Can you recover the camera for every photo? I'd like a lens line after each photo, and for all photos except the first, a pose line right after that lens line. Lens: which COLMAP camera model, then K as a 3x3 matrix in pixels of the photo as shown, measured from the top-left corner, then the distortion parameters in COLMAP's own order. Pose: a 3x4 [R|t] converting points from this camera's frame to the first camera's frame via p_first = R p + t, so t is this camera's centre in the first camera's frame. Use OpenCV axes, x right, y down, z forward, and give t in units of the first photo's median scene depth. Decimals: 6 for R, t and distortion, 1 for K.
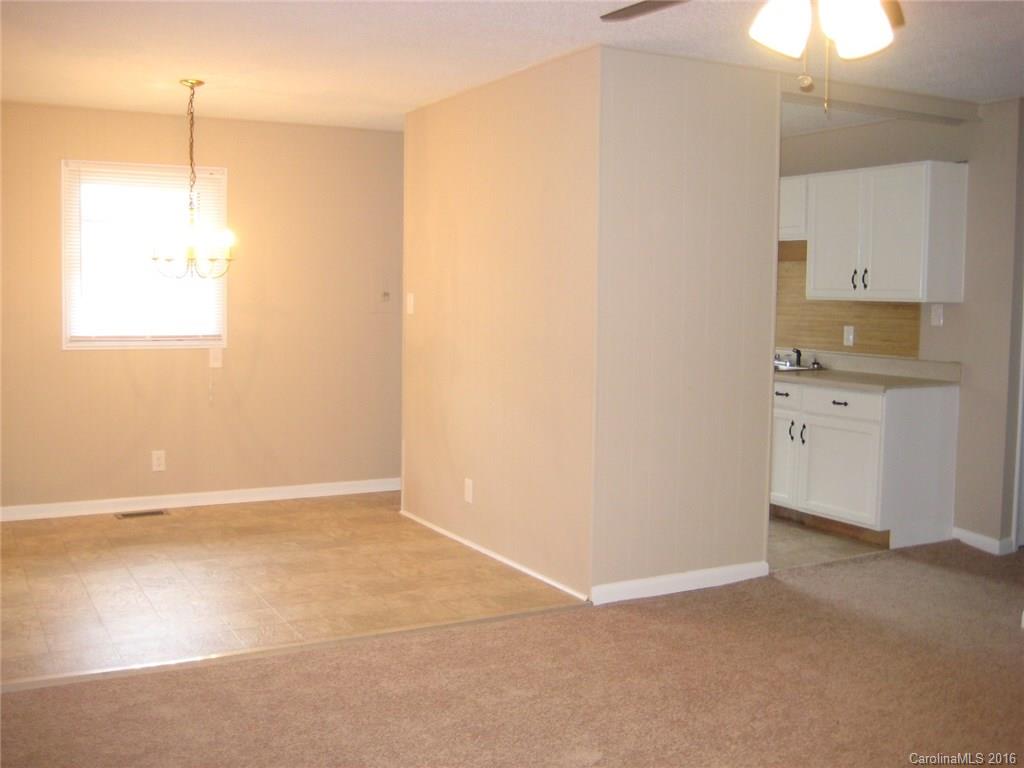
lens RADIAL K [[1061.4, 0, 512.0], [0, 1061.4, 384.0], [0, 0, 1]] dist [-0.154560, 0.209483]
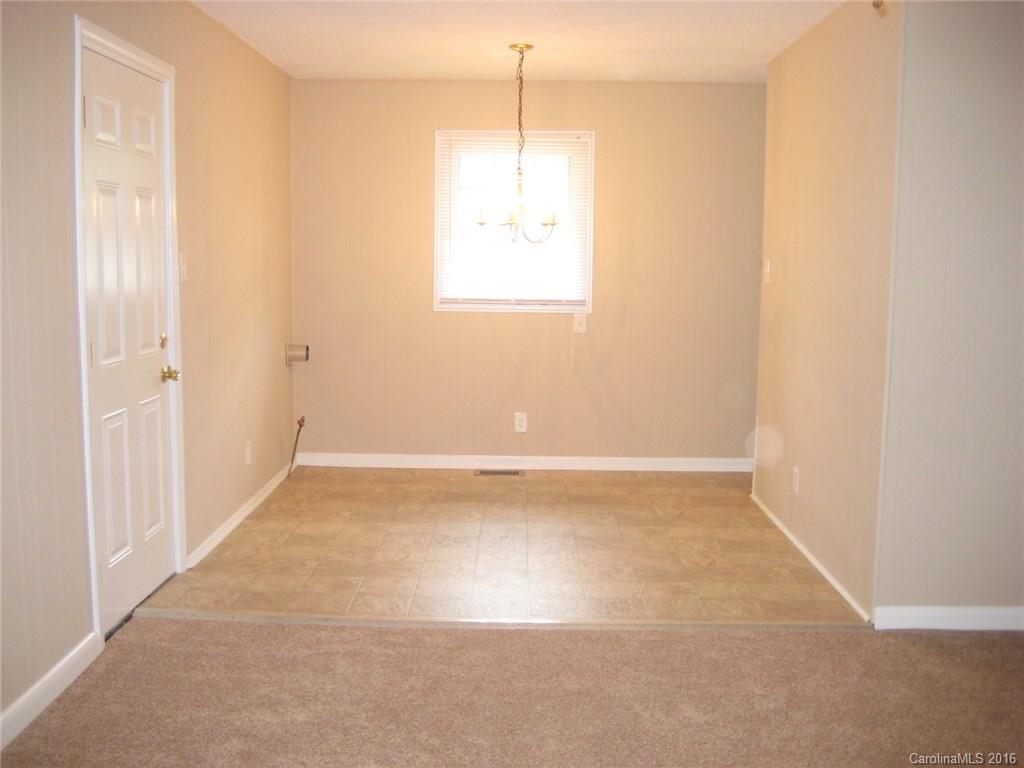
lens RADIAL K [[1061.4, 0, 512.0], [0, 1061.4, 384.0], [0, 0, 1]] dist [-0.154560, 0.209483]
pose [[0.869370, 0.057219, -0.490837, 0.174345], [-0.041544, 0.998220, 0.042783, -0.008339], [0.492412, -0.016803, 0.870200, 0.101713]]
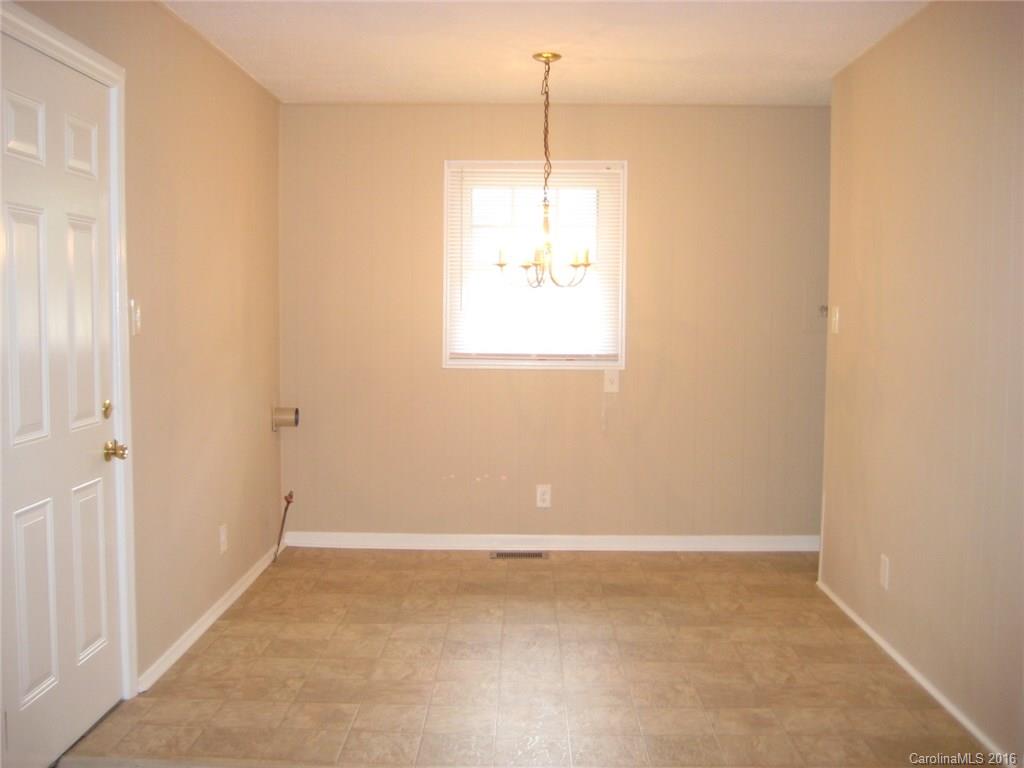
lens RADIAL K [[1061.4, 0, 512.0], [0, 1061.4, 384.0], [0, 0, 1]] dist [-0.154560, 0.209483]
pose [[0.868188, 0.028633, -0.495409, 0.086328], [-0.036787, 0.999301, -0.006711, -0.015123], [0.494871, 0.024051, 0.868634, 0.222978]]
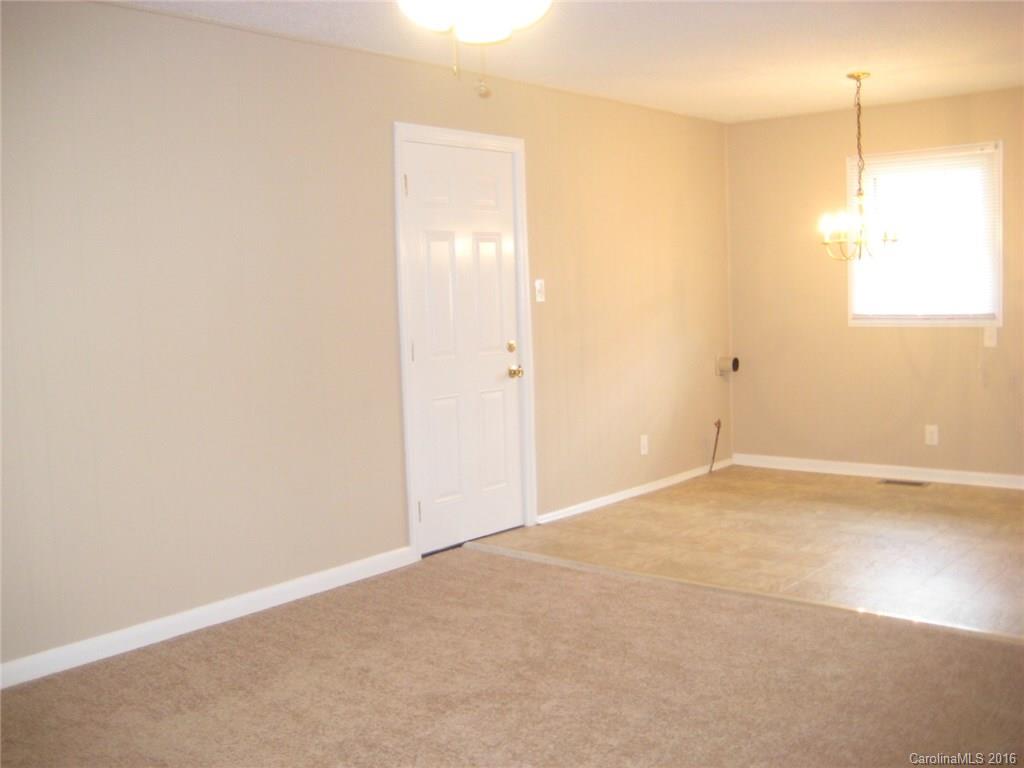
lens RADIAL K [[1061.4, 0, 512.0], [0, 1061.4, 384.0], [0, 0, 1]] dist [-0.154560, 0.209483]
pose [[0.352129, 0.055714, -0.934292, 0.513536], [-0.041907, 0.998164, 0.043728, -0.005322], [0.935013, 0.023755, 0.353818, 0.265174]]
